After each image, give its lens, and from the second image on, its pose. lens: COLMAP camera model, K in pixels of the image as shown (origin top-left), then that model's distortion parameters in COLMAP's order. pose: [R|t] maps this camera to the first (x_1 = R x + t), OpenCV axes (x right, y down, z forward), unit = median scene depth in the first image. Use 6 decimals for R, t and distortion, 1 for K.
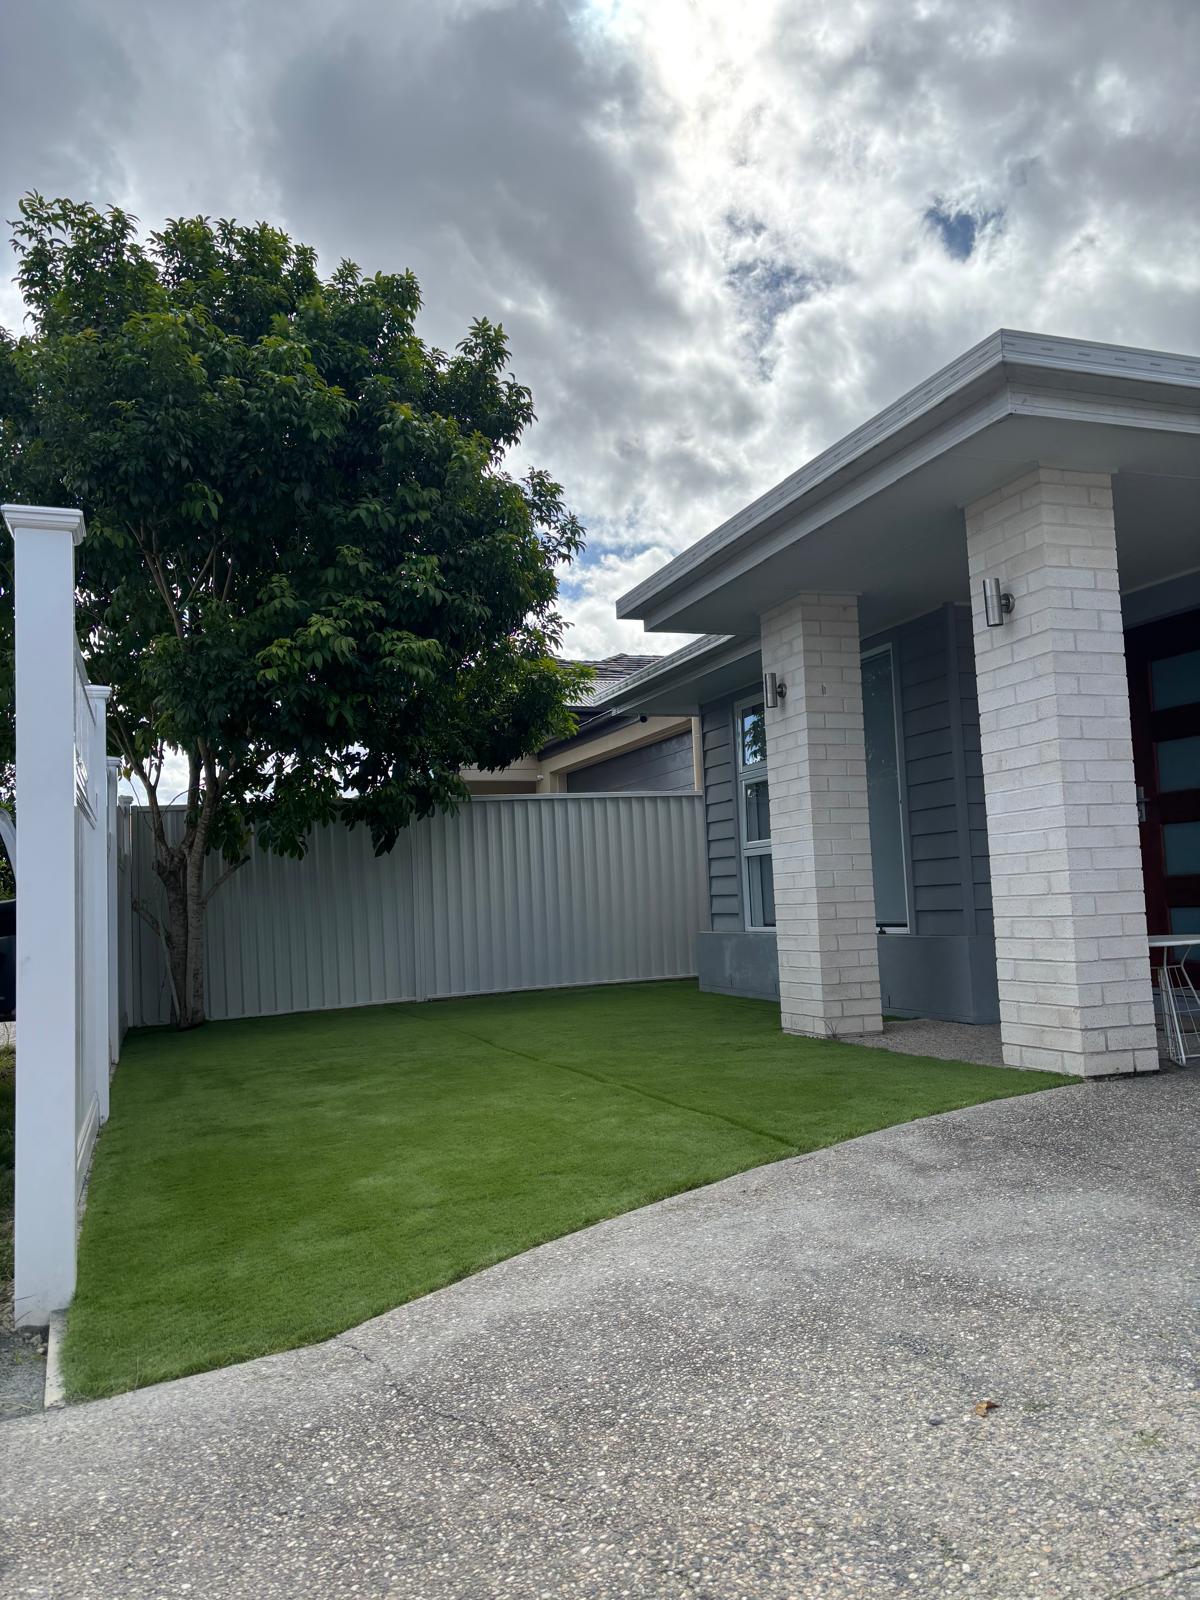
lens RADIAL K [[1224.1, 0, 598.4], [0, 1224.1, 779.8], [0, 0, 1]] dist [0.046348, -0.057366]
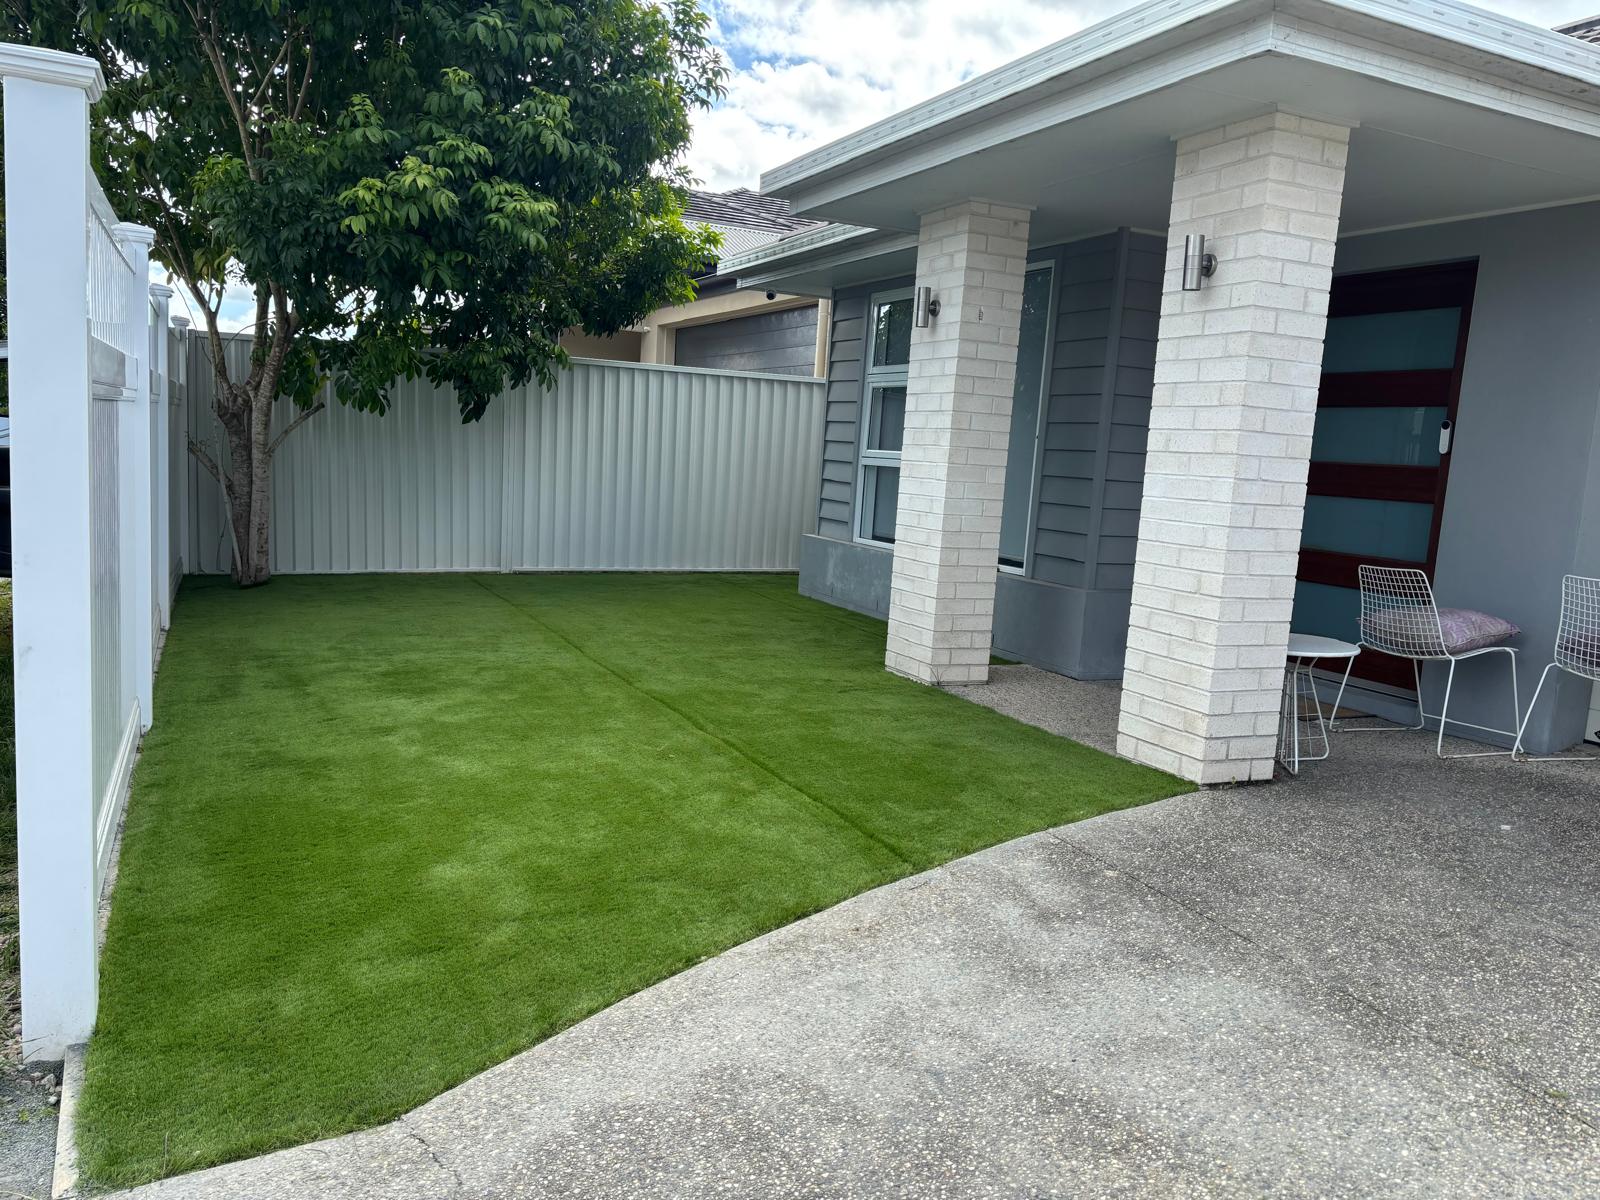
lens RADIAL K [[1224.1, 0, 804.2], [0, 1224.1, 601.7], [0, 0, 1]] dist [0.046348, -0.057366]
pose [[0.990148, 0.092416, 0.105198, -0.022118], [-0.113816, 0.968797, 0.220180, -0.055830], [-0.081567, -0.229983, 0.969770, 0.083760]]
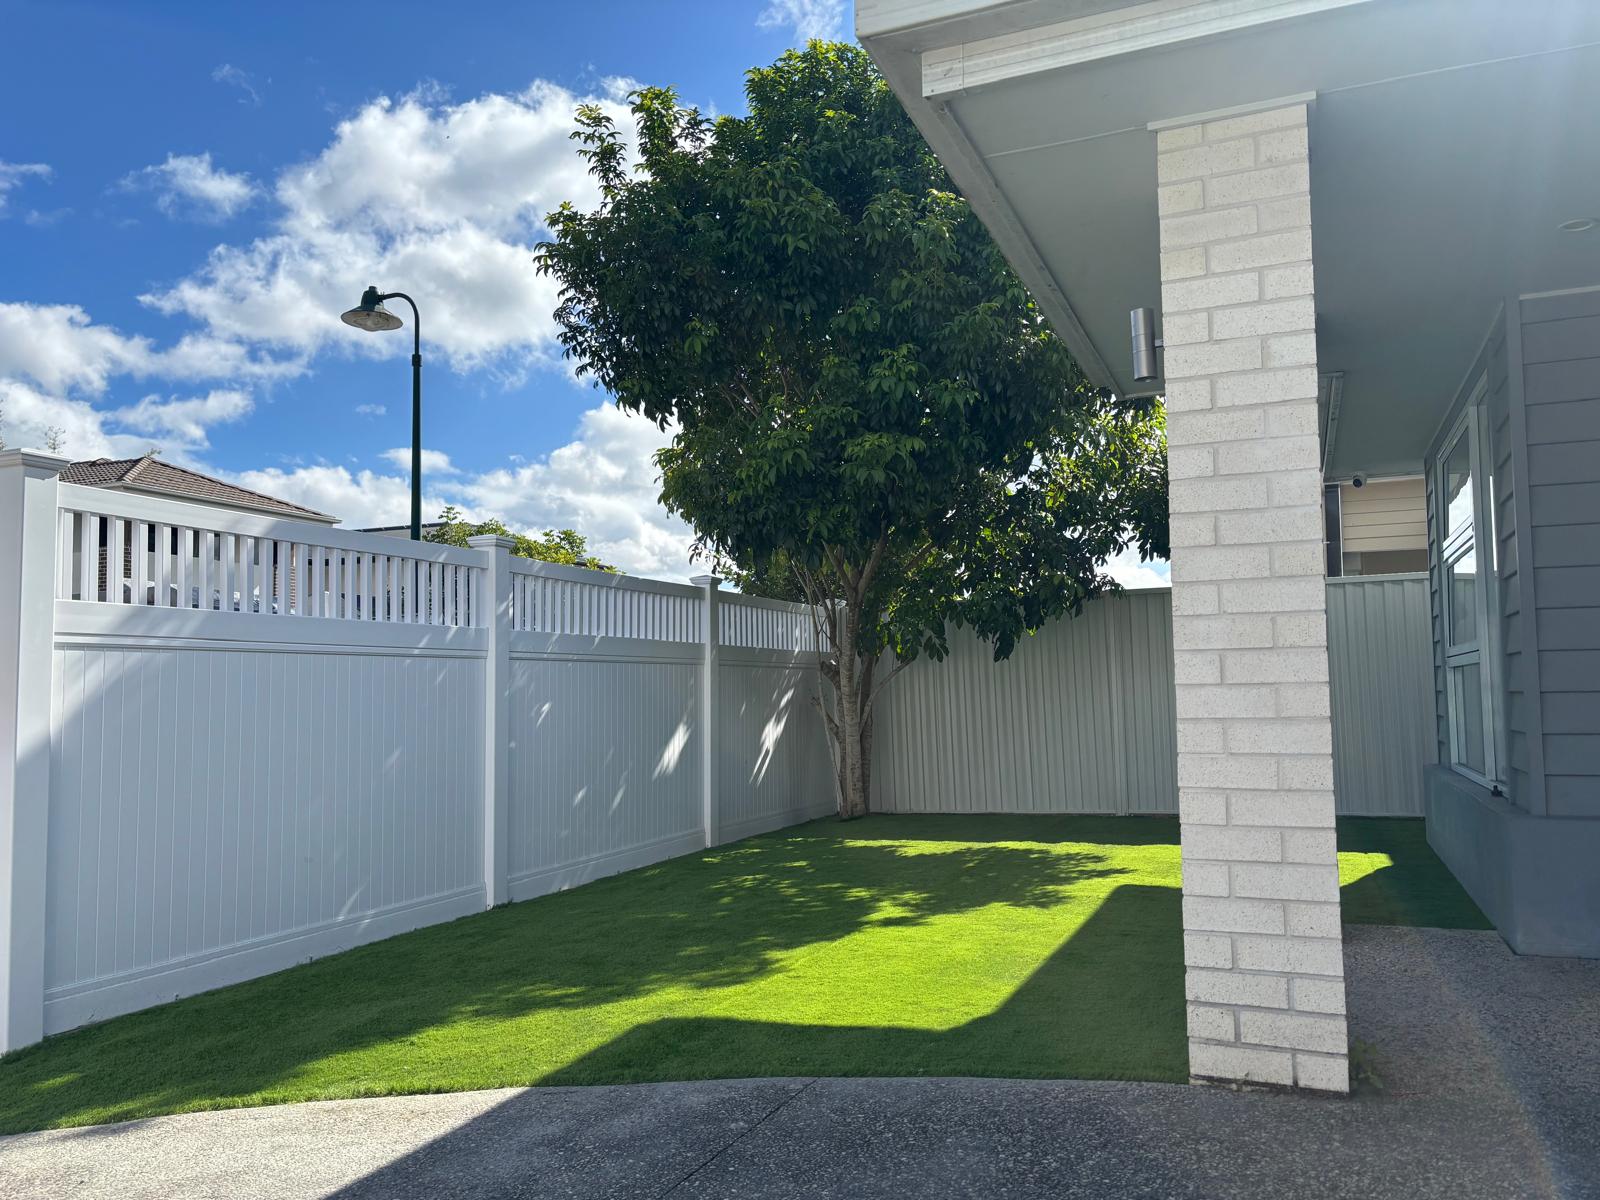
lens RADIAL K [[1224.1, 0, 793.8], [0, 1224.1, 590.6], [0, 0, 1]] dist [0.046348, -0.057366]
pose [[0.731230, -0.026147, -0.681629, 0.497738], [0.053235, 0.998405, 0.018811, -0.025457], [0.680050, -0.050042, 0.731456, 0.288213]]
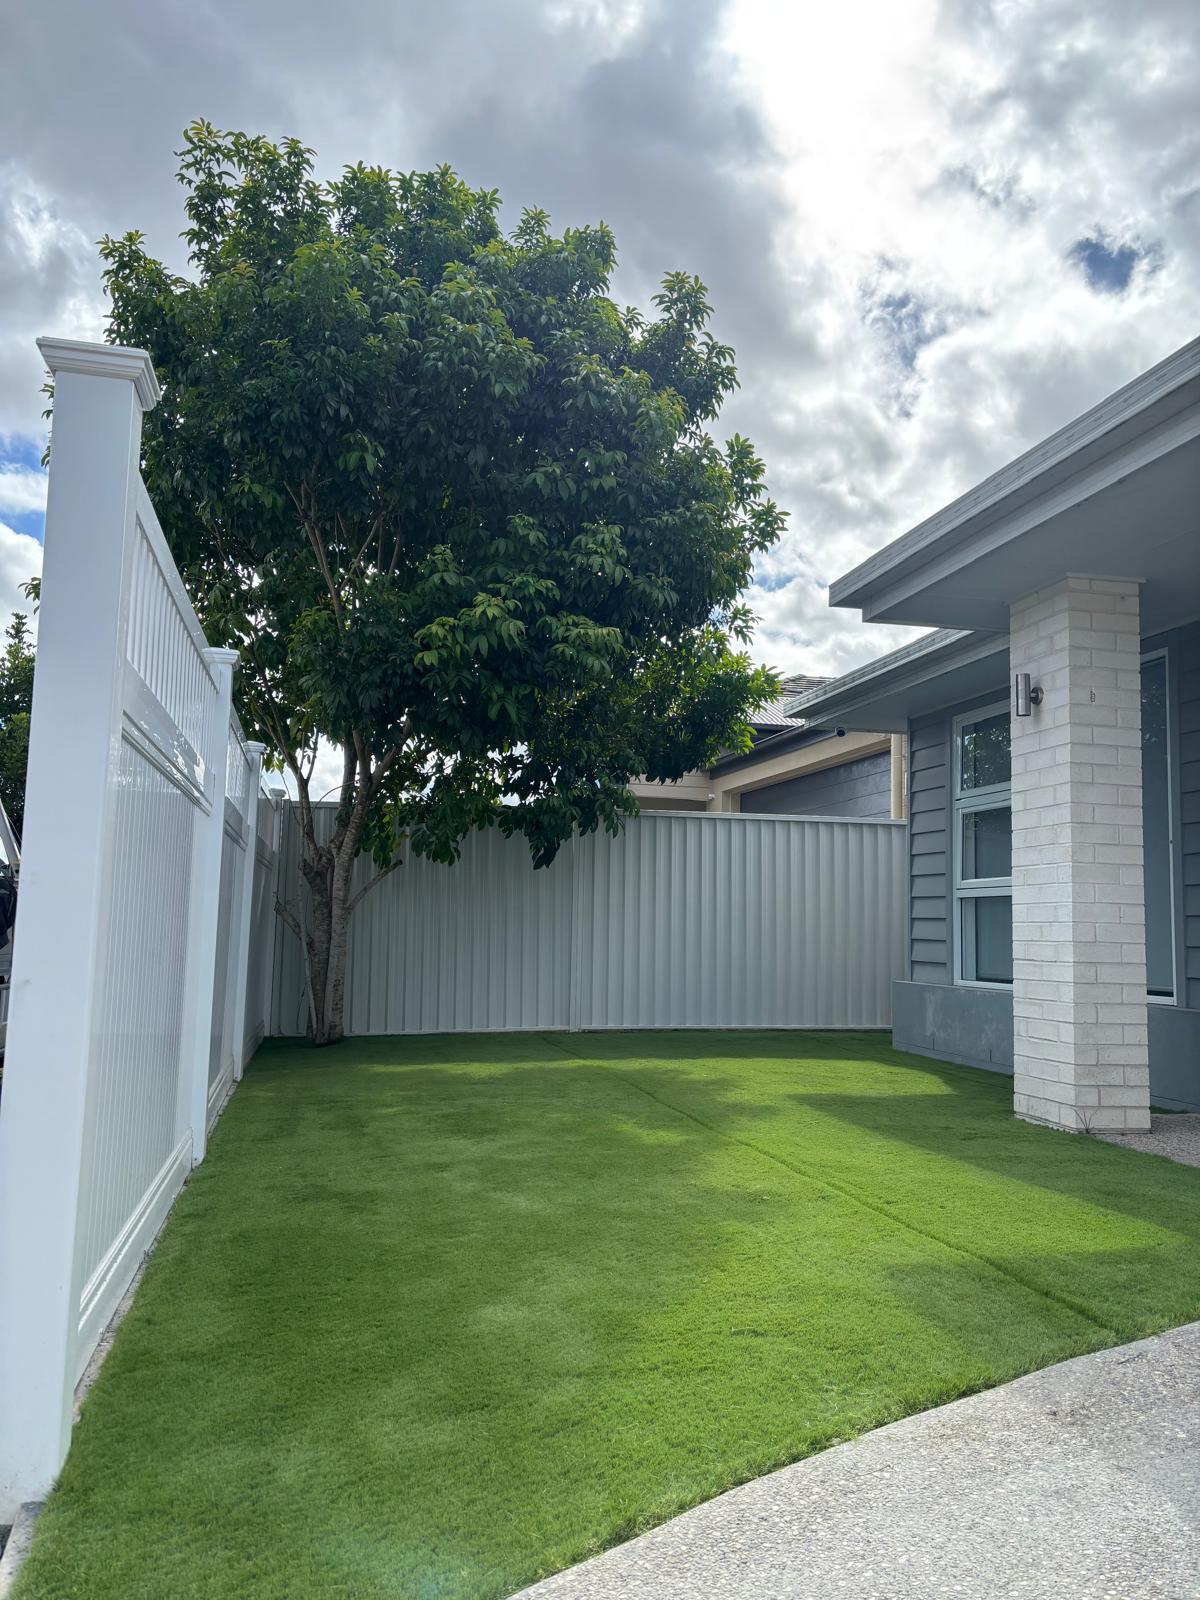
lens RADIAL K [[1224.1, 0, 590.7], [0, 1224.1, 791.1], [0, 0, 1]] dist [0.046348, -0.057366]
pose [[0.988925, 0.052259, -0.138909, -0.026734], [-0.053581, 0.998547, -0.005794, 0.011340], [0.138404, 0.013173, 0.990288, 0.164612]]
